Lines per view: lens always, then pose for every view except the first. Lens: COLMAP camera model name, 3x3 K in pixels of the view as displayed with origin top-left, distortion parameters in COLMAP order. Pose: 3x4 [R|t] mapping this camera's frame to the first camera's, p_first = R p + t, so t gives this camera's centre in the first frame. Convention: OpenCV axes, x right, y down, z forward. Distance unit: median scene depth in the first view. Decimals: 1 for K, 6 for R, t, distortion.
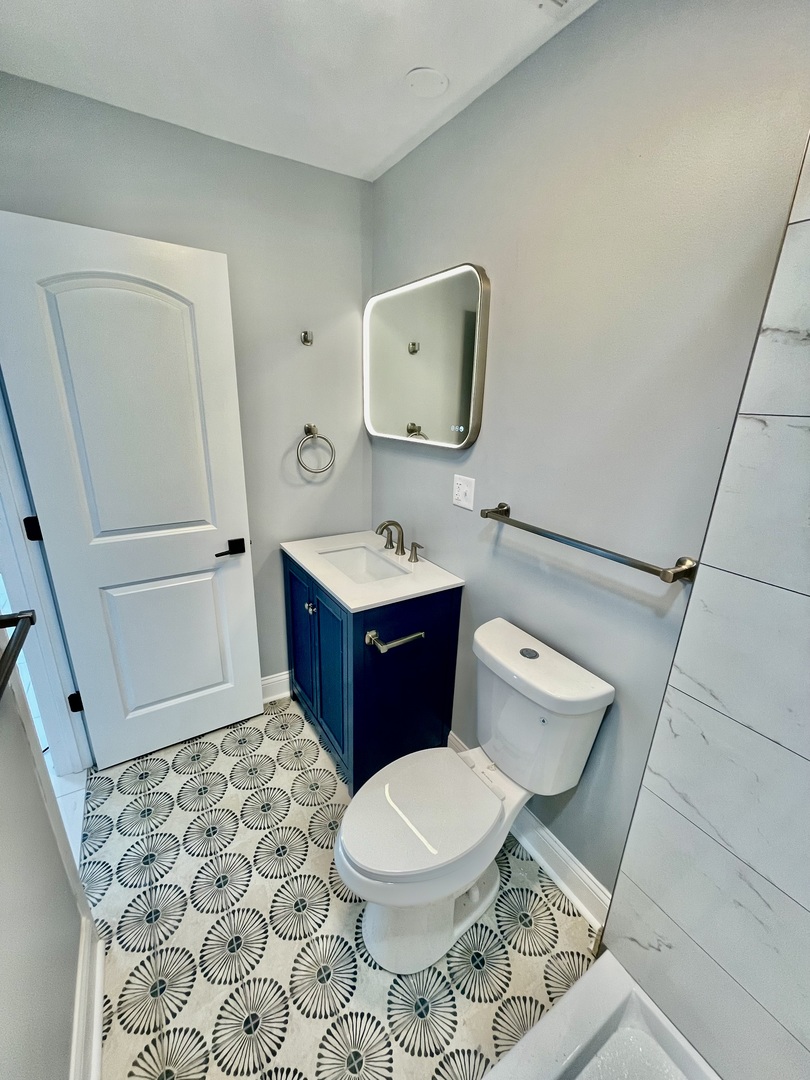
lens RADIAL K [[432.5, 0, 405.0], [0, 432.5, 540.0], [0, 0, 1]] dist [-0.001500, 0.000005]
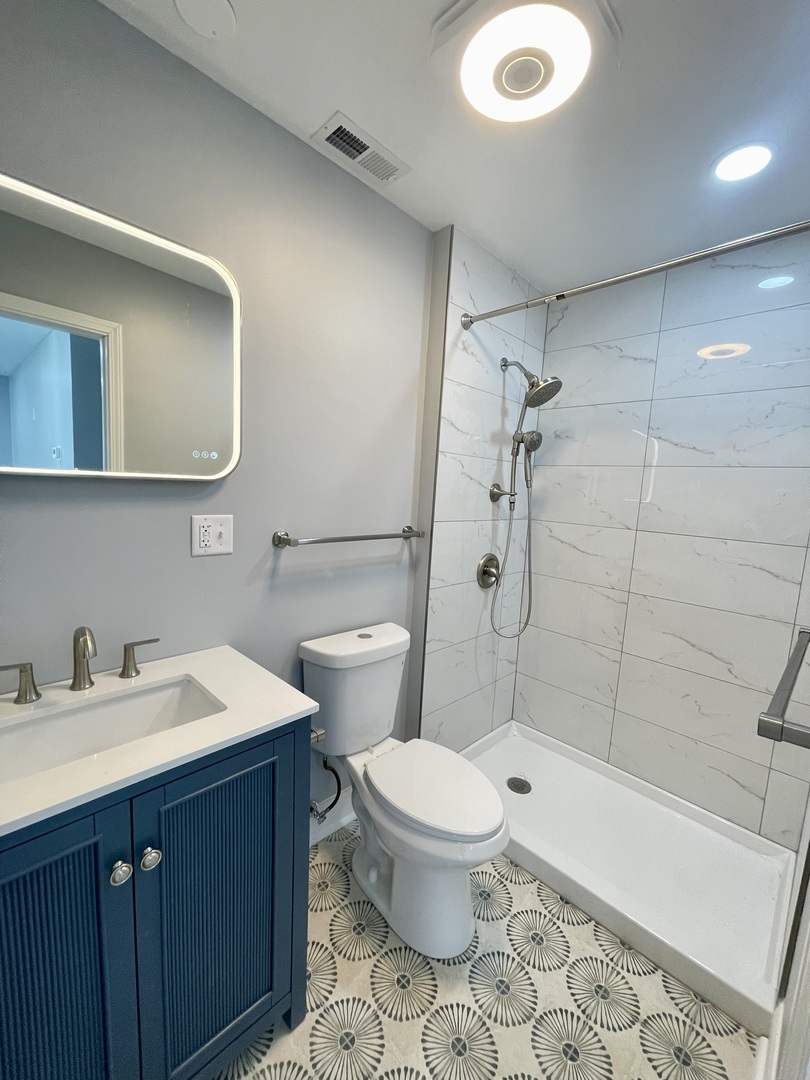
lens RADIAL K [[433.9, 0, 402.0], [0, 433.9, 541.4], [0, 0, 1]] dist [-0.006469, 0.000521]
pose [[-0.219026, -0.157535, 0.962918, -0.848470], [0.252560, 0.944092, 0.211903, -0.219107], [-0.942465, 0.289607, -0.166994, 0.984884]]
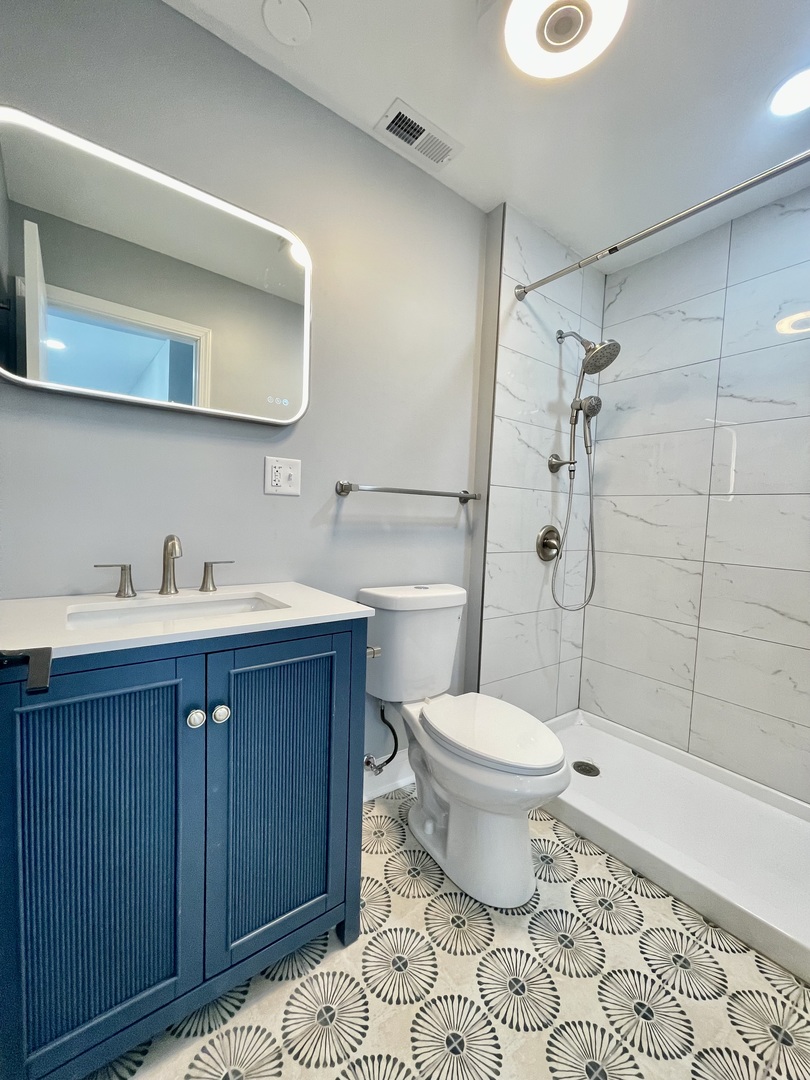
lens RADIAL K [[433.9, 0, 402.0], [0, 433.9, 541.4], [0, 0, 1]] dist [-0.006469, 0.000521]
pose [[-0.077014, -0.088042, 0.993135, -0.915673], [0.275641, 0.955391, 0.106071, -0.016306], [-0.958171, 0.281917, -0.049310, 1.033854]]
